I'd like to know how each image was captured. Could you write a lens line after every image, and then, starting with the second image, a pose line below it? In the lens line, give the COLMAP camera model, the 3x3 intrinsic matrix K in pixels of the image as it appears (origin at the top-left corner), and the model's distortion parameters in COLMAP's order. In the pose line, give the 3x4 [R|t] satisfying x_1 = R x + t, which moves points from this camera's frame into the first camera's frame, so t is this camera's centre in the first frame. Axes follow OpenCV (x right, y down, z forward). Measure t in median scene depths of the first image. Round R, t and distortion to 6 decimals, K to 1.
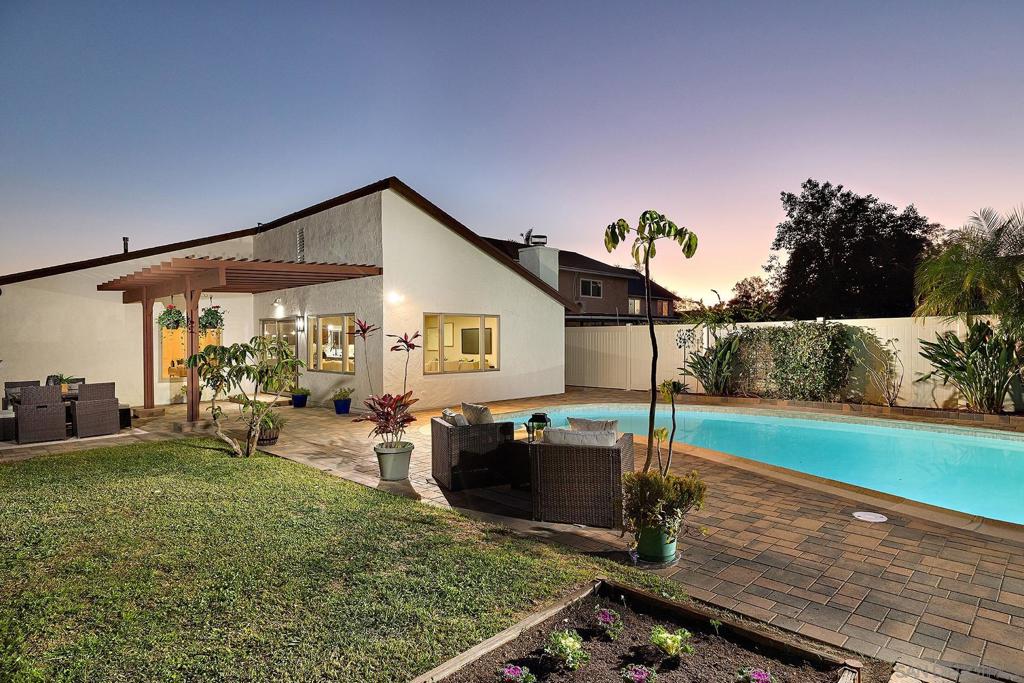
lens RADIAL K [[569.3, 0, 518.9], [0, 569.3, 339.7], [0, 0, 1]] dist [-0.015987, 0.003322]
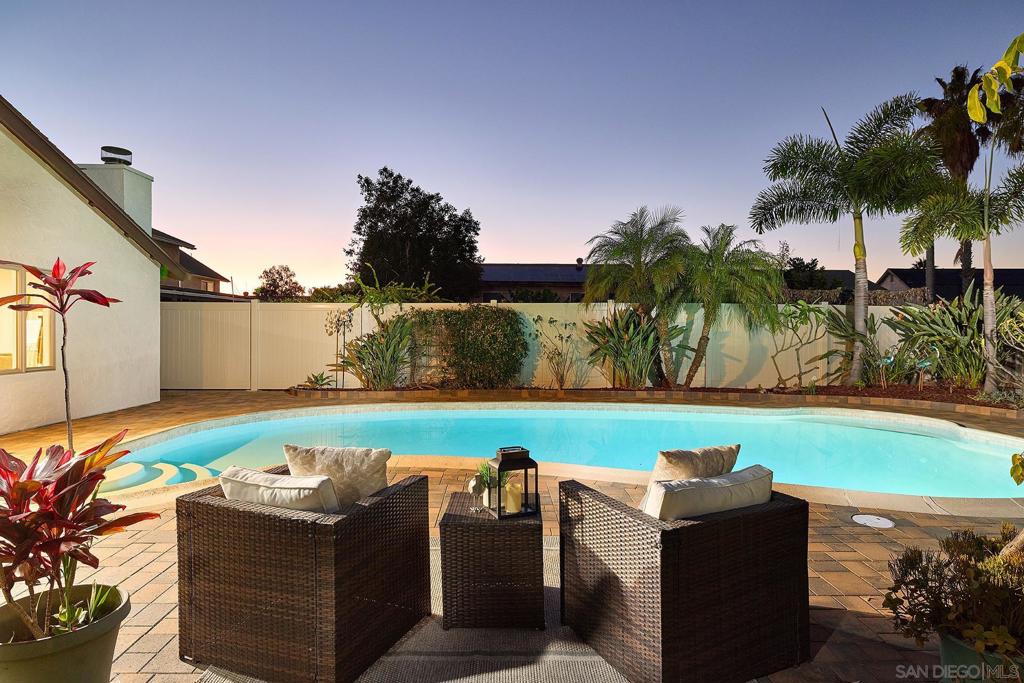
lens RADIAL K [[569.3, 0, 508.5], [0, 569.3, 347.4], [0, 0, 1]] dist [-0.015987, 0.003322]
pose [[0.692336, -0.013565, 0.721448, -0.063267], [-0.006416, 0.999668, 0.024954, 0.007192], [-0.721547, -0.021905, 0.692019, 0.148435]]
